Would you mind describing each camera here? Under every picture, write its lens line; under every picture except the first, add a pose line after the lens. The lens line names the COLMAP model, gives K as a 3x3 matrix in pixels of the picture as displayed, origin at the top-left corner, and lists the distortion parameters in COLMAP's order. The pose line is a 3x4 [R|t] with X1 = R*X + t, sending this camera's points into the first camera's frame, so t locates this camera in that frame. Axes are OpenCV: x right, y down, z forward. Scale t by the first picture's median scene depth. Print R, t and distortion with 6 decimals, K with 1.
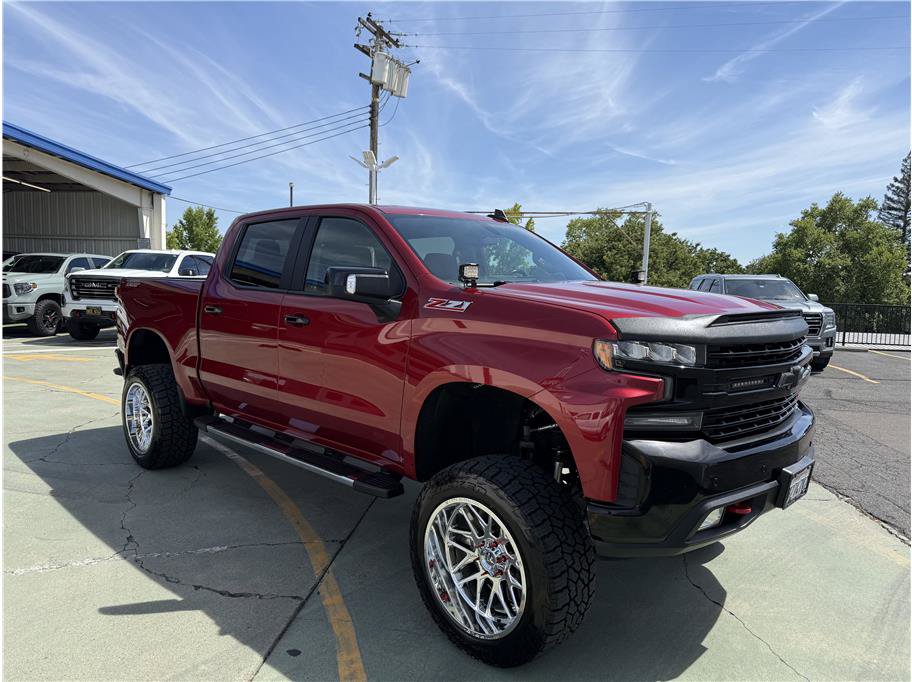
lens RADIAL K [[643.9, 0, 456.0], [0, 643.9, 341.0], [0, 0, 1]] dist [0.005271, -0.005972]
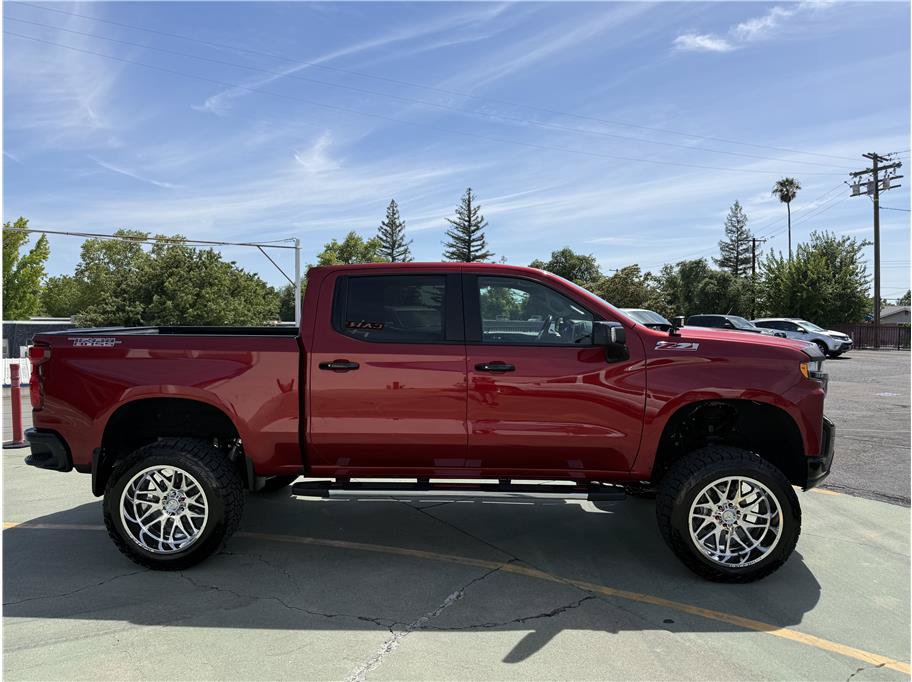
lens RADIAL K [[635.5, 0, 457.2], [0, 635.5, 343.4], [0, 0, 1]] dist [0.035175, -0.050215]
pose [[0.743052, -0.051951, 0.667214, -0.836959], [0.074662, 0.997194, -0.005504, -0.062588], [-0.665056, 0.053906, 0.744846, 0.170328]]
